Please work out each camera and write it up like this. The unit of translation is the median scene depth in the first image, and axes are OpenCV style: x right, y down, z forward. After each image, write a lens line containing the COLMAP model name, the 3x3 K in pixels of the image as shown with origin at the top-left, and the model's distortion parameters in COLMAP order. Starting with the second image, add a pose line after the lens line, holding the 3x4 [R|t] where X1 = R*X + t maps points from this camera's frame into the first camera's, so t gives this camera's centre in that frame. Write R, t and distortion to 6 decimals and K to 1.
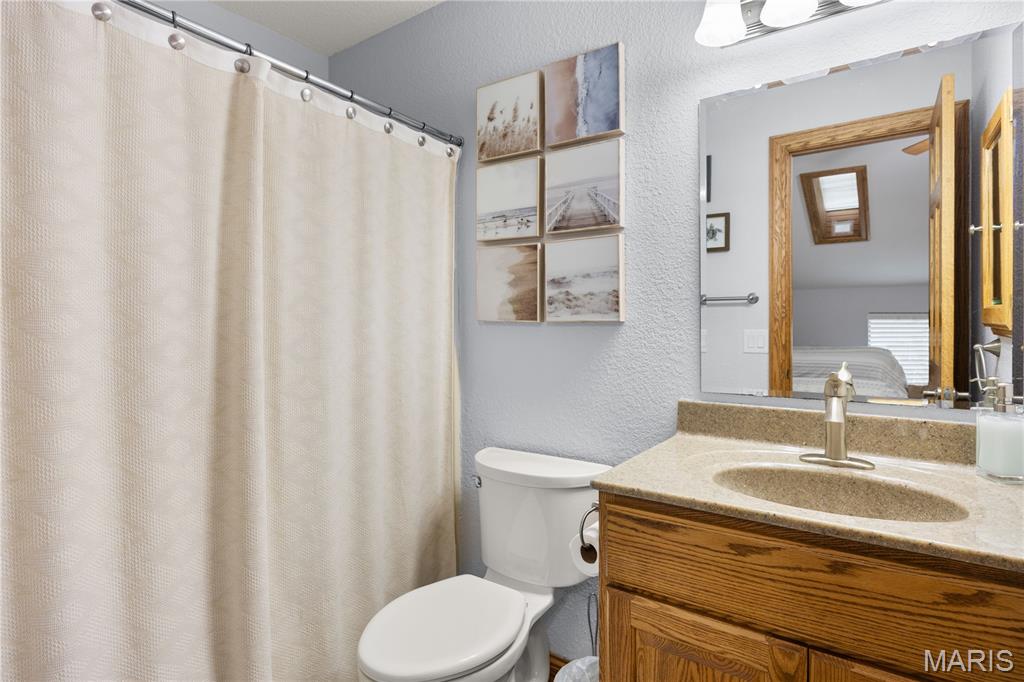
lens RADIAL K [[535.7, 0, 509.8], [0, 535.7, 330.8], [0, 0, 1]] dist [-0.008080, -0.001057]
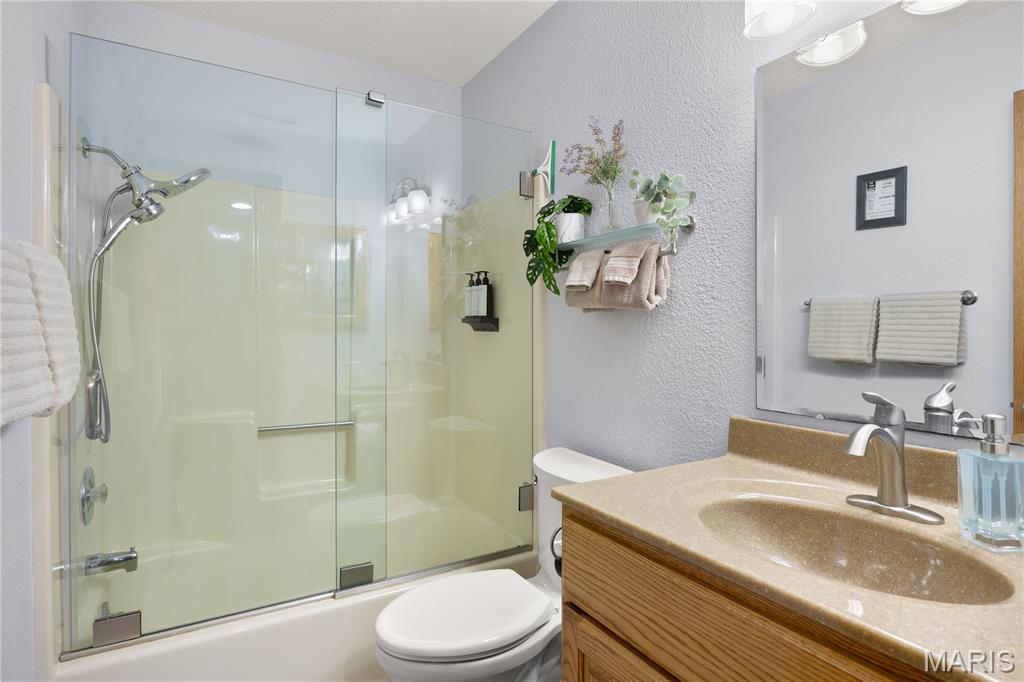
lens RADIAL K [[535.7, 0, 509.8], [0, 535.7, 330.8], [0, 0, 1]] dist [-0.008080, -0.001057]
pose [[0.925077, 0.009859, -0.379650, 0.388862], [-0.013607, 0.999882, -0.007190, 0.001732], [0.379535, 0.011817, 0.925102, 0.073621]]
